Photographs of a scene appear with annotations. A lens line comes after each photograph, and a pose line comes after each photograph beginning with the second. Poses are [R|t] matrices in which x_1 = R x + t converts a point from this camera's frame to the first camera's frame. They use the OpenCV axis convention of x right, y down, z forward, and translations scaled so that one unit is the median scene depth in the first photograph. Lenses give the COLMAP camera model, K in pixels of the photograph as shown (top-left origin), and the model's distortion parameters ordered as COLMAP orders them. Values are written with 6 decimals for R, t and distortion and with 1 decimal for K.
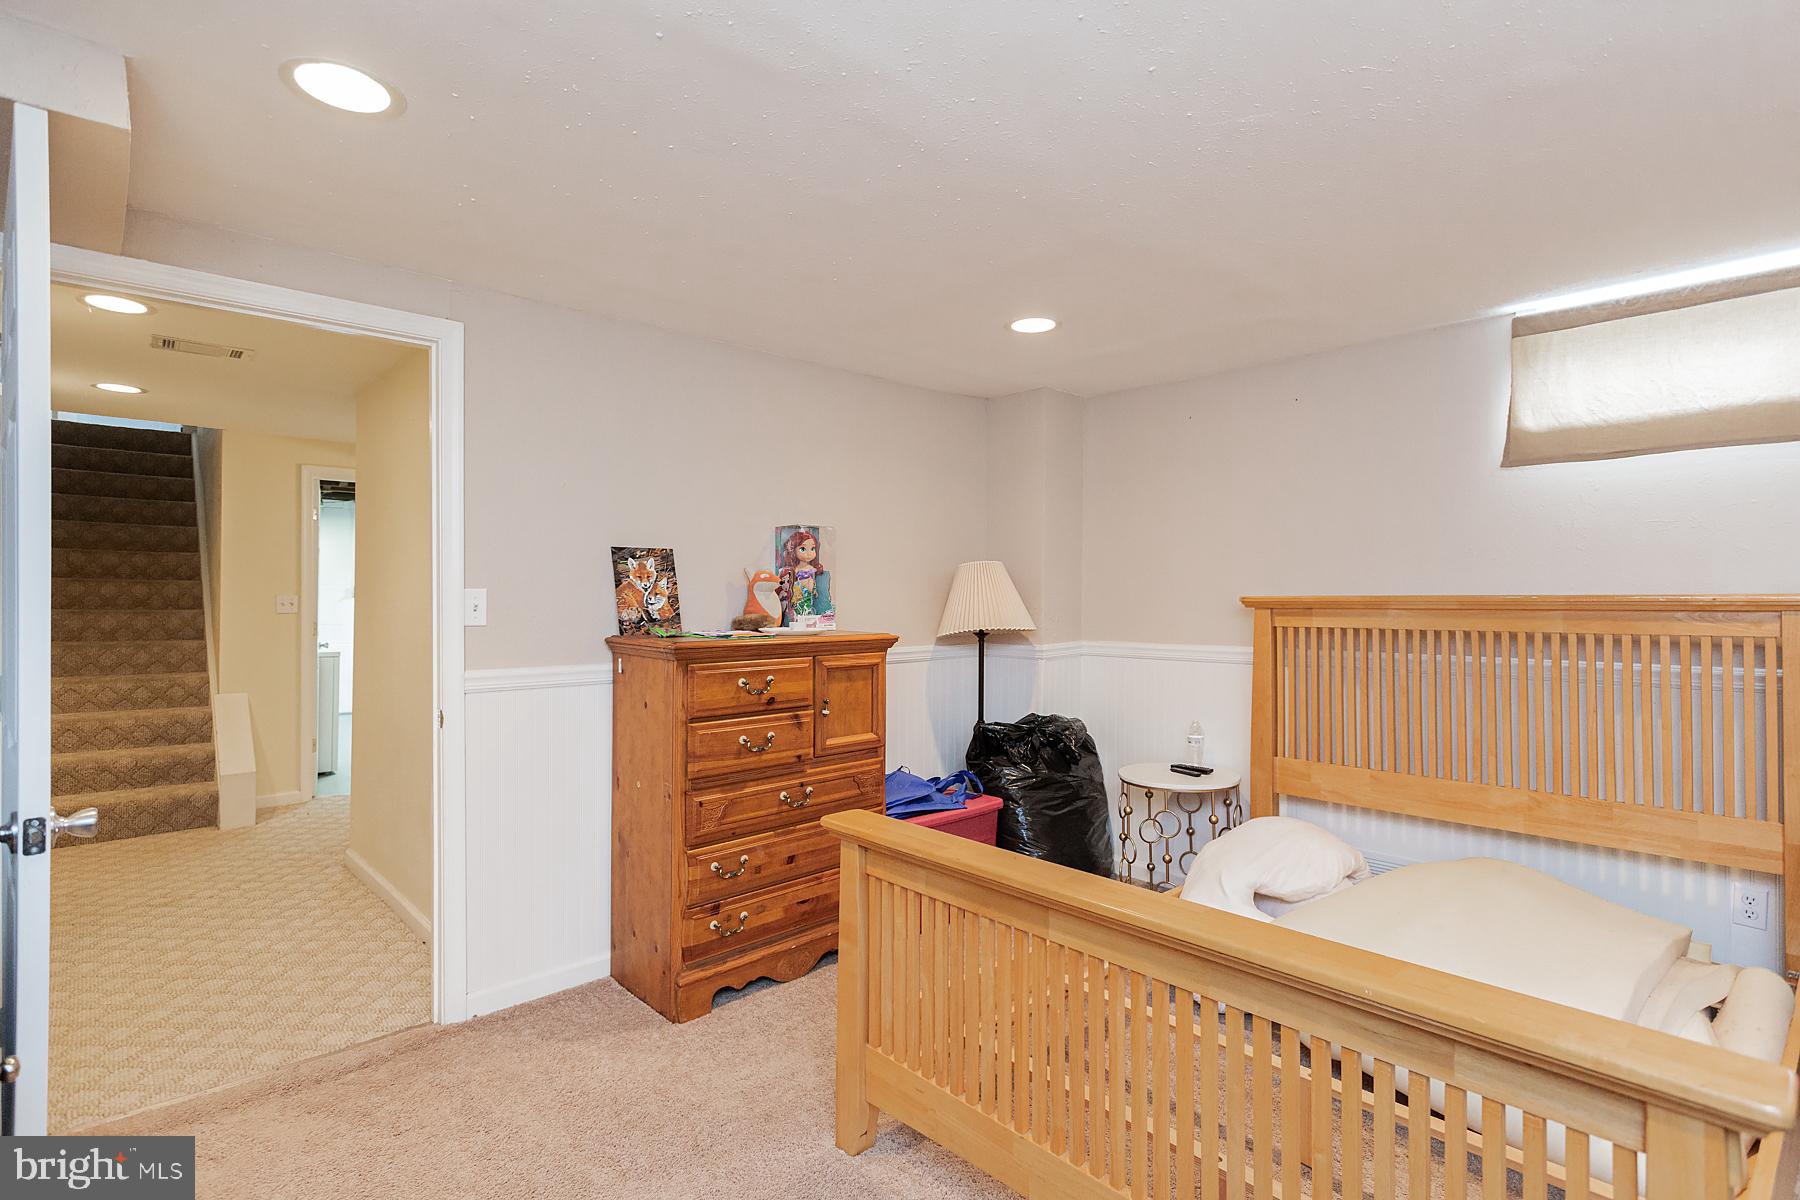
lens RADIAL K [[867.3, 0, 900.0], [0, 867.3, 600.0], [0, 0, 1]] dist [-0.001767, -0.000288]
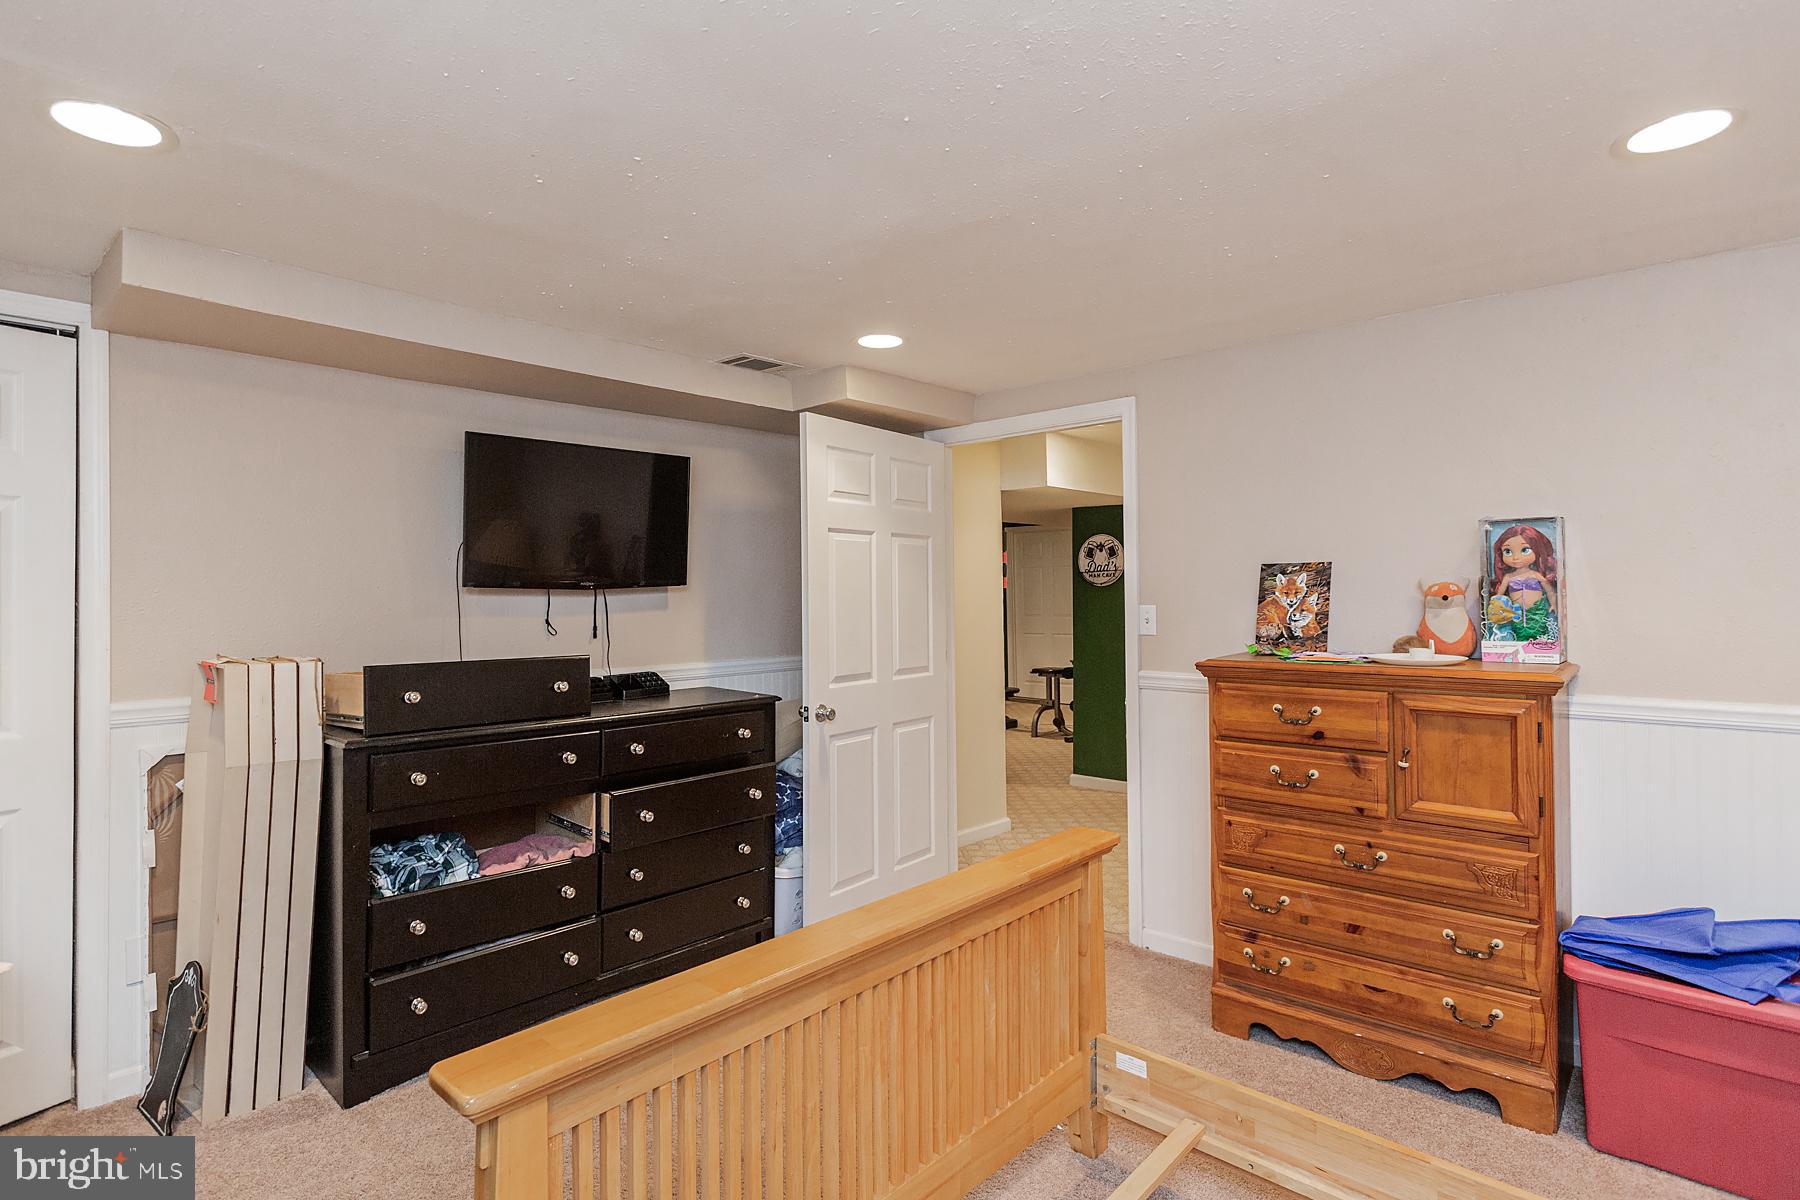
lens RADIAL K [[957.1, 0, 900.0], [0, 957.1, 600.0], [0, 0, 1]] dist [-0.001633, -0.000228]
pose [[0.058398, 0.005946, -0.998276, 0.771715], [0.003907, 0.999973, 0.006185, -0.027509], [0.998286, -0.004262, 0.058373, 0.506115]]
